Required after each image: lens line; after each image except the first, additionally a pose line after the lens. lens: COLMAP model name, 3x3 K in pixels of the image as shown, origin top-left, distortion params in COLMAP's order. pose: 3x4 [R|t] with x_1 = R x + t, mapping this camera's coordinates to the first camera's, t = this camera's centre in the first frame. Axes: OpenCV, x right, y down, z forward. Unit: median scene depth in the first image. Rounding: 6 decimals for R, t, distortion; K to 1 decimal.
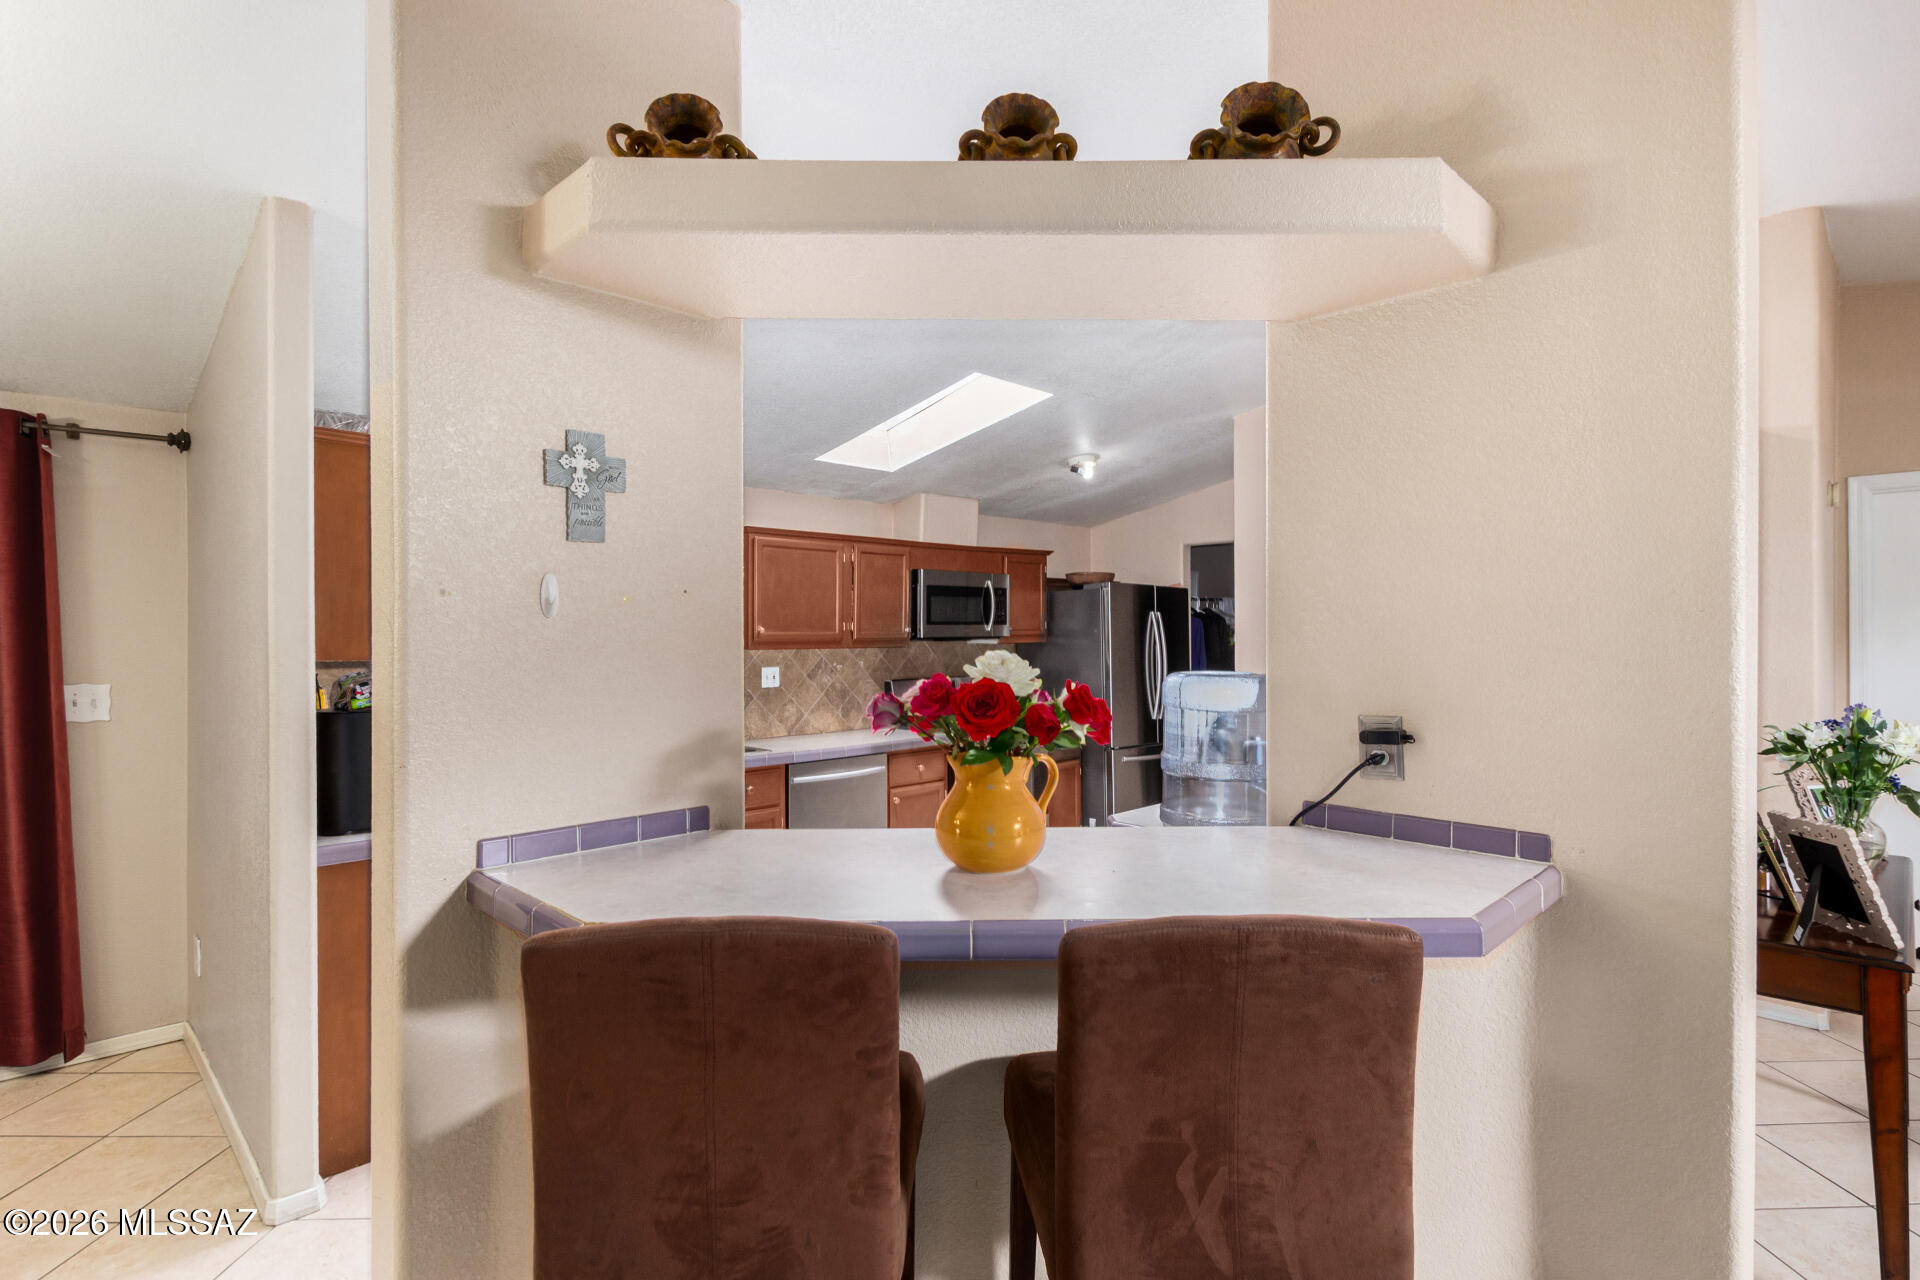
lens RADIAL K [[911.3, 0, 957.8], [0, 911.3, 641.4], [0, 0, 1]] dist [0.016758, 0.000075]
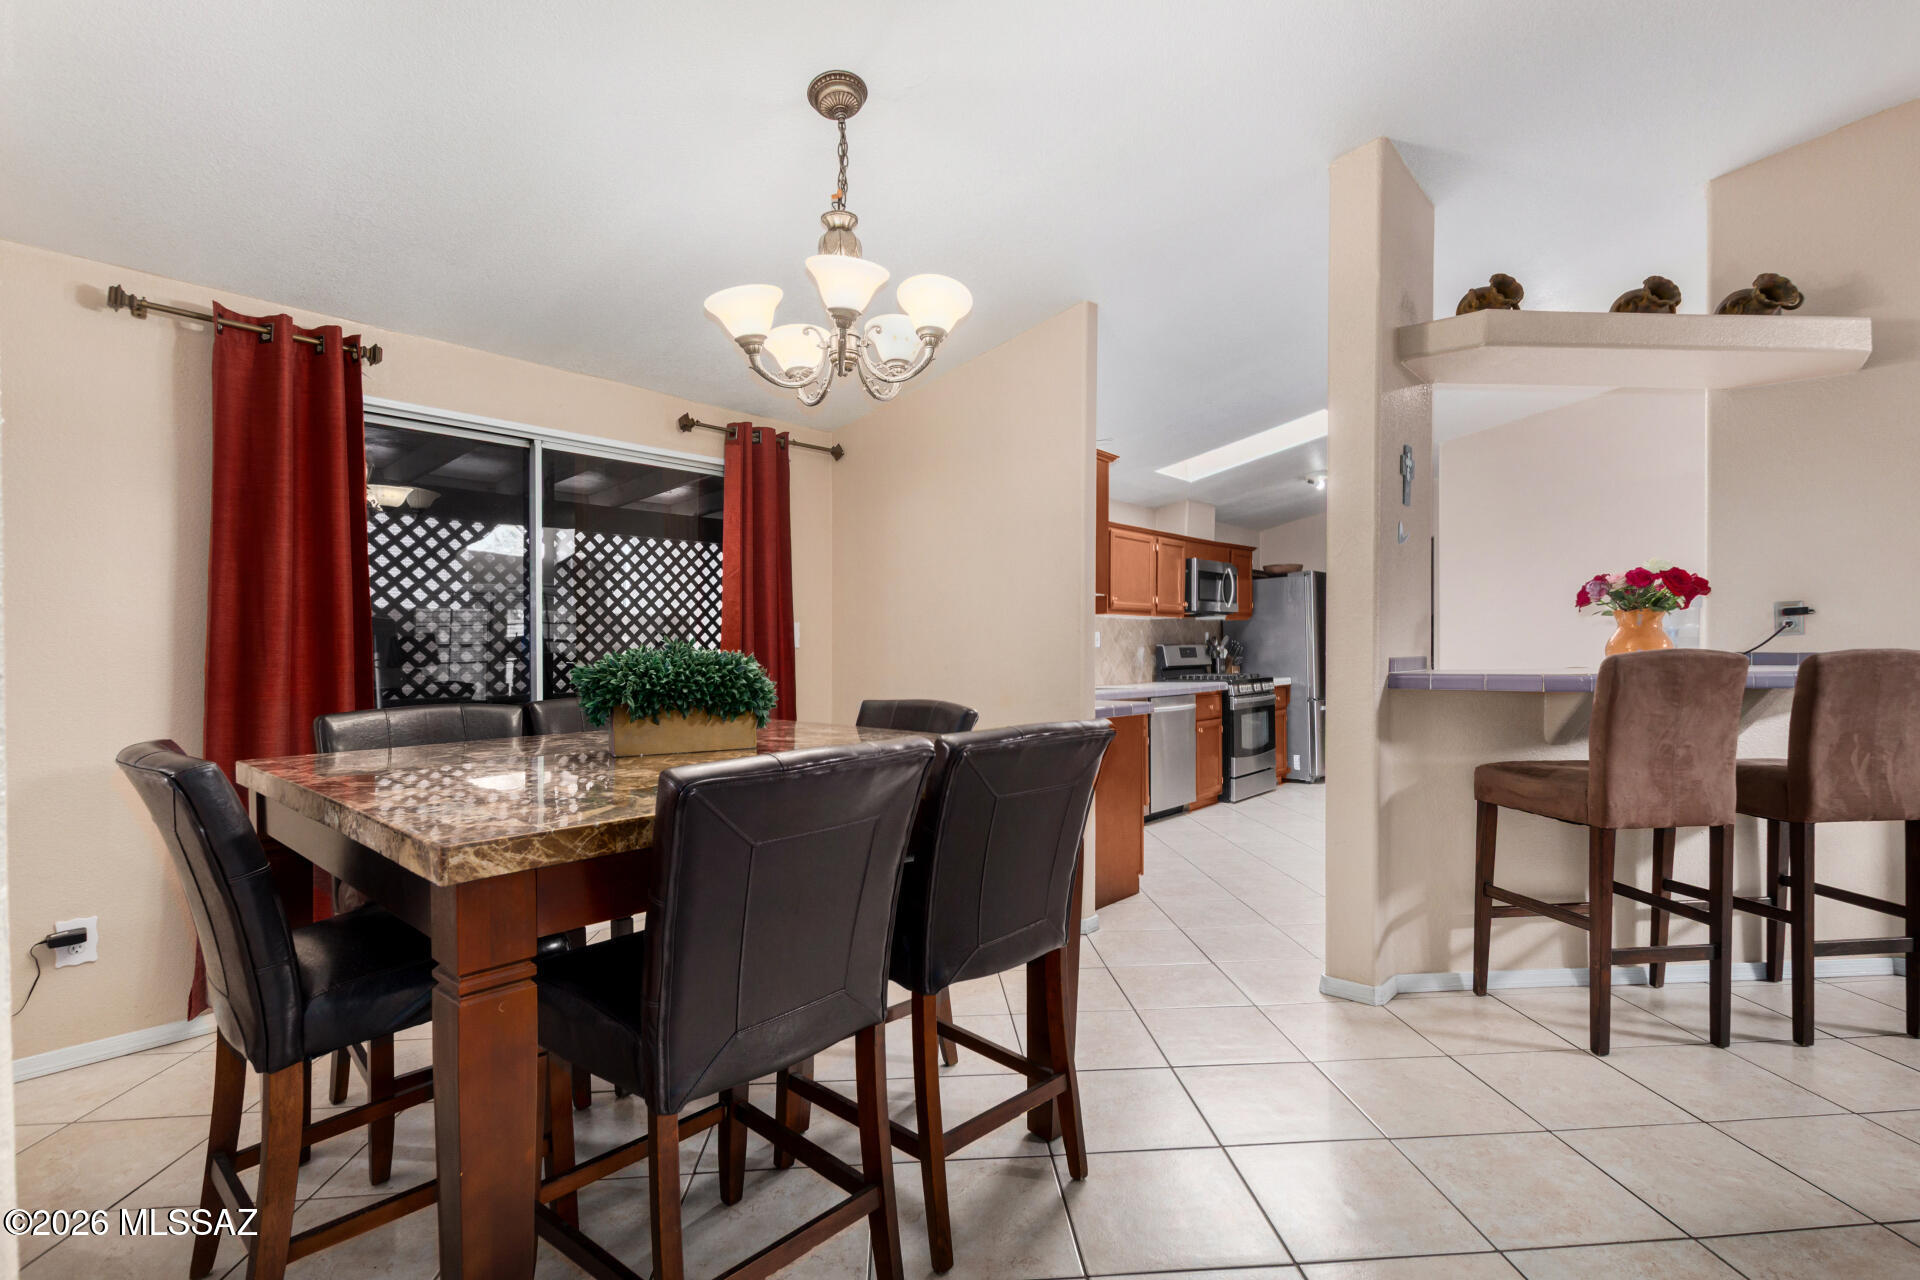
lens RADIAL K [[911.3, 0, 939.4], [0, 911.3, 667.6], [0, 0, 1]] dist [0.016758, 0.000075]
pose [[0.995942, -0.008579, 0.089587, -0.582366], [0.008374, 0.999961, 0.002665, 0.079417], [-0.089607, -0.001904, 0.995975, -0.298083]]
